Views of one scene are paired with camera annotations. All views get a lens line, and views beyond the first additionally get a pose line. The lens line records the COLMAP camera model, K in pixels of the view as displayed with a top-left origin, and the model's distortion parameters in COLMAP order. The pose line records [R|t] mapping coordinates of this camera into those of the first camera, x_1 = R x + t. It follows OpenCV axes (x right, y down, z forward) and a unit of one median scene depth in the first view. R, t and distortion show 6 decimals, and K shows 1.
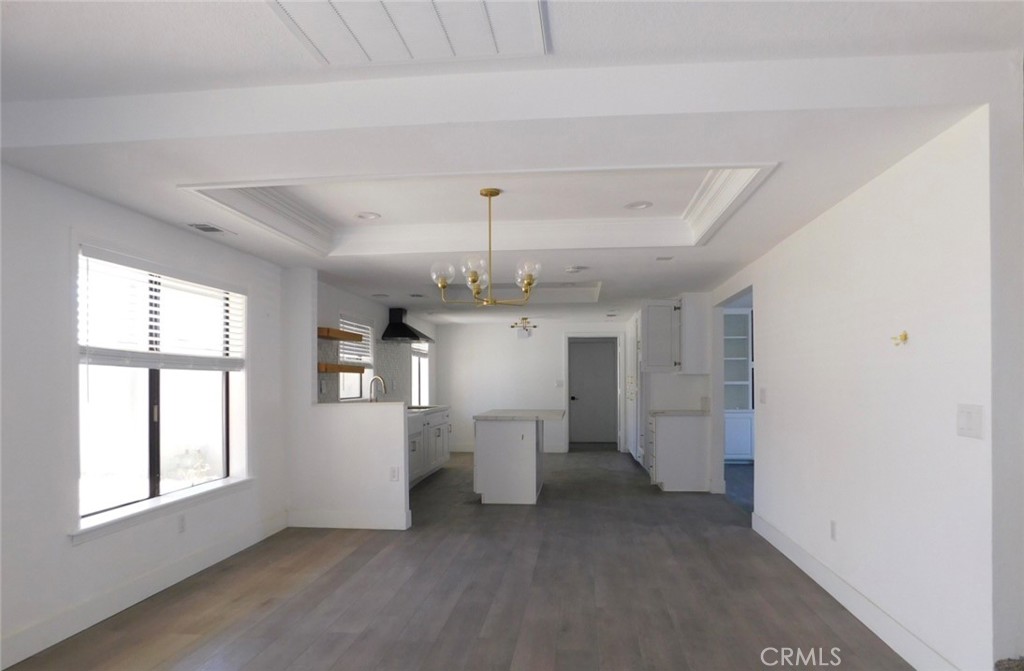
lens RADIAL K [[673.3, 0, 520.5], [0, 673.3, 368.5], [0, 0, 1]] dist [-0.064863, 0.047643]
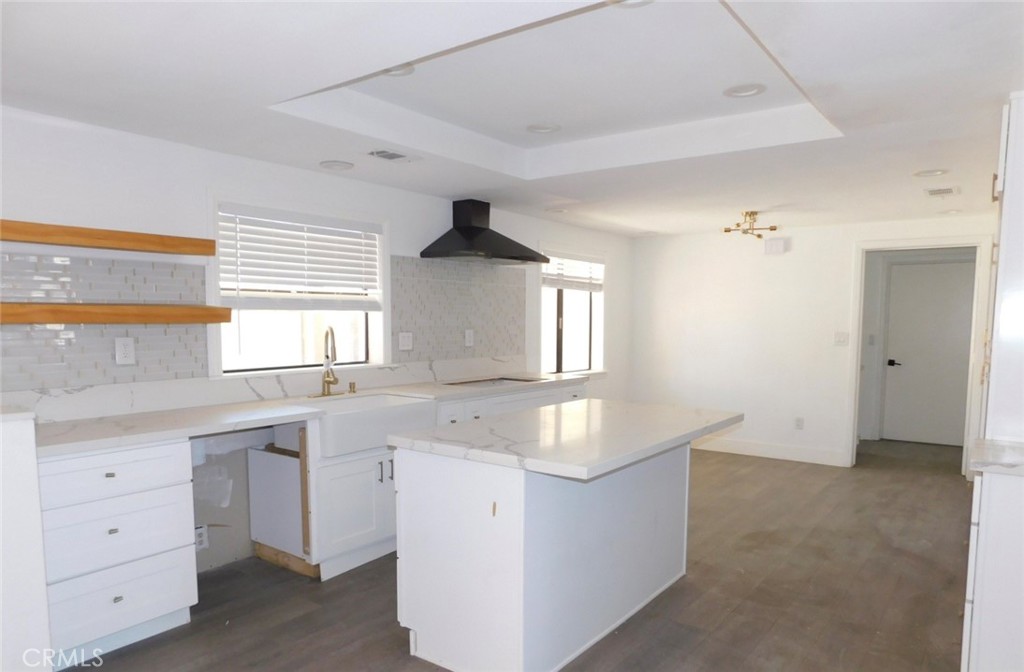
lens RADIAL K [[673.3, 0, 520.5], [0, 673.3, 369.0], [0, 0, 1]] dist [-0.064863, 0.047643]
pose [[0.853879, 0.049982, -0.518066, 0.132745], [-0.000605, 0.995473, 0.095045, -0.003696], [0.520471, -0.080843, 0.850044, 0.484252]]
